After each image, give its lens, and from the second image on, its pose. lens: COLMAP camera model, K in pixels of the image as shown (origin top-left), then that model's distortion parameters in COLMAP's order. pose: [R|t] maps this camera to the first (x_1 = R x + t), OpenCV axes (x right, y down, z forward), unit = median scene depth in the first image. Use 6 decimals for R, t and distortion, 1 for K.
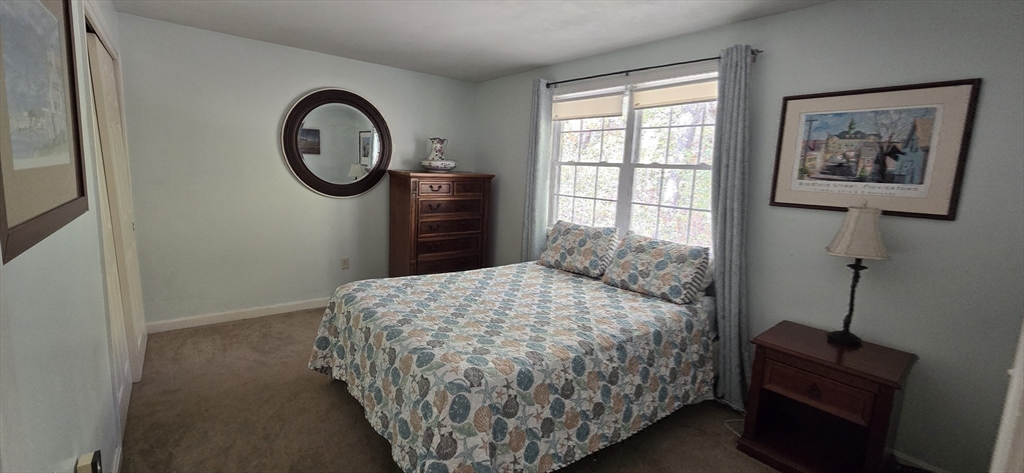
lens RADIAL K [[421.8, 0, 511.4], [0, 421.8, 234.0], [0, 0, 1]] dist [0.003713, 0.000183]
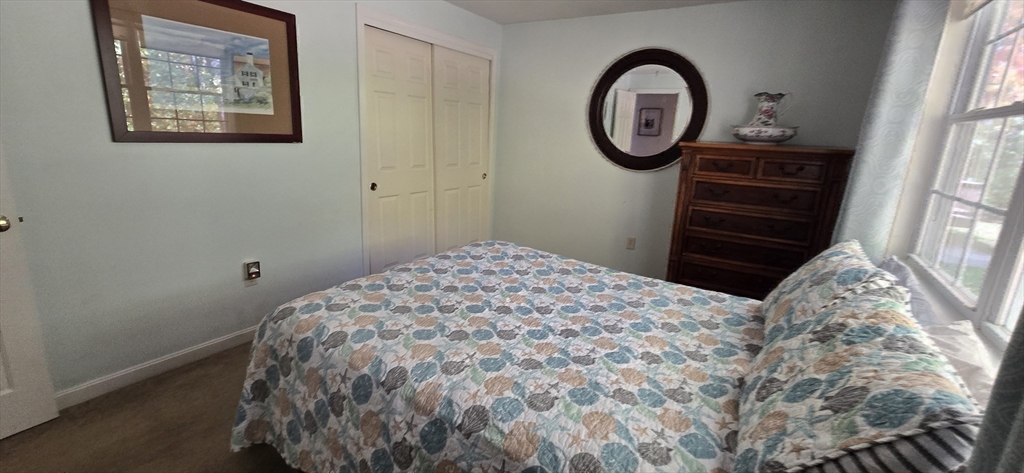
lens RADIAL K [[421.8, 0, 510.3], [0, 421.8, 234.0], [0, 0, 1]] dist [0.003713, 0.000183]
pose [[0.314670, 0.194194, -0.929124, 0.650000], [-0.178997, 0.973426, 0.142832, -0.059157], [0.932171, 0.121365, 0.341068, 0.755091]]
